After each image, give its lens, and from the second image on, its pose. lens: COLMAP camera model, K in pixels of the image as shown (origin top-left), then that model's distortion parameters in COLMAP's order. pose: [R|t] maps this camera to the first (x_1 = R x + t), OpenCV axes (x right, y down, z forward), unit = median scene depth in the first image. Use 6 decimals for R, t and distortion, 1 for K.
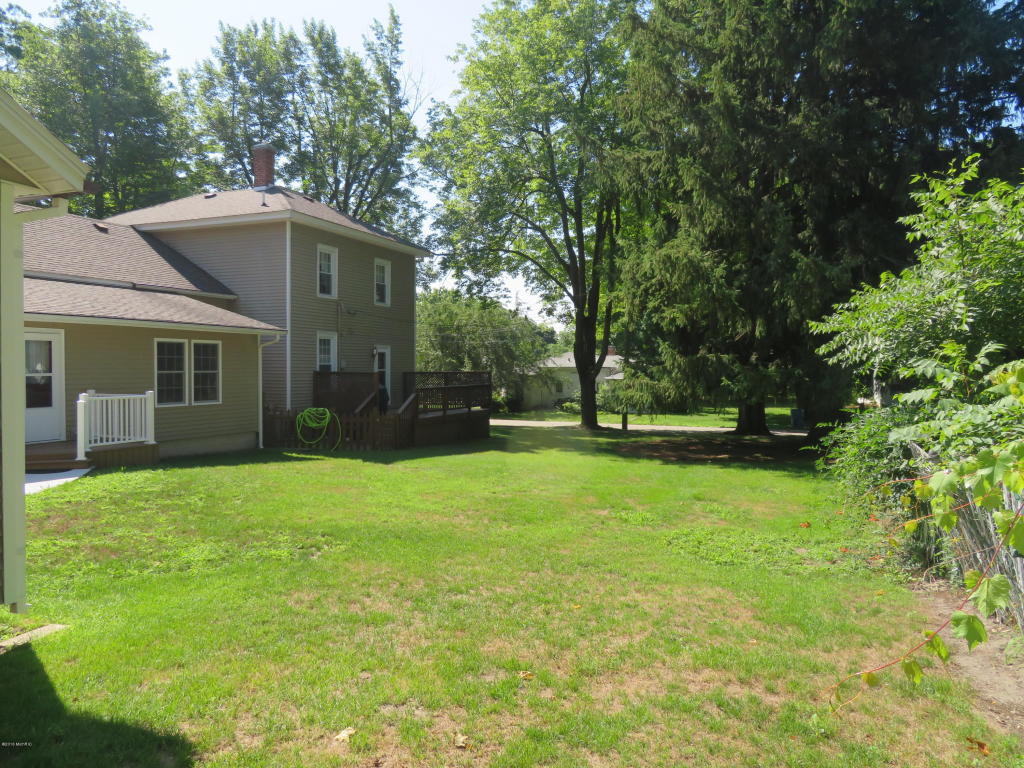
lens RADIAL K [[729.5, 0, 514.2], [0, 729.5, 382.5], [0, 0, 1]] dist [-0.001632, -0.006402]
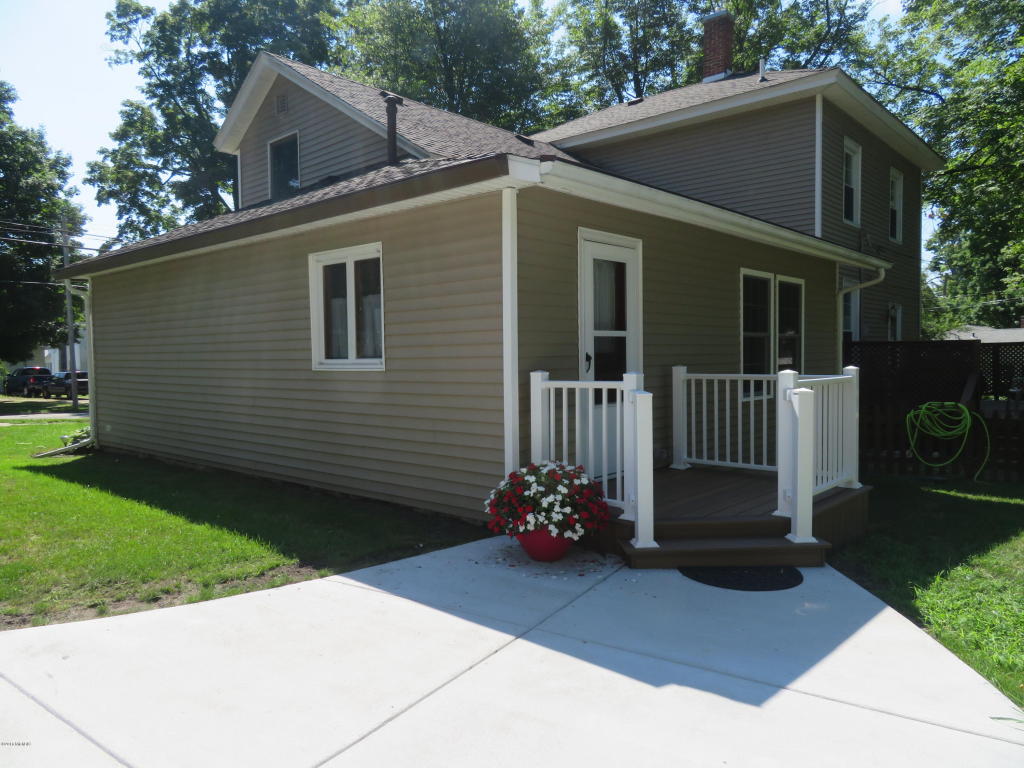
lens RADIAL K [[729.5, 0, 510.2], [0, 729.5, 385.0], [0, 0, 1]] dist [-0.001632, -0.006402]
pose [[0.942157, 0.000644, -0.335172, -0.395789], [0.006581, 0.999770, 0.020422, 0.009232], [0.335108, -0.021446, 0.941936, 0.377789]]
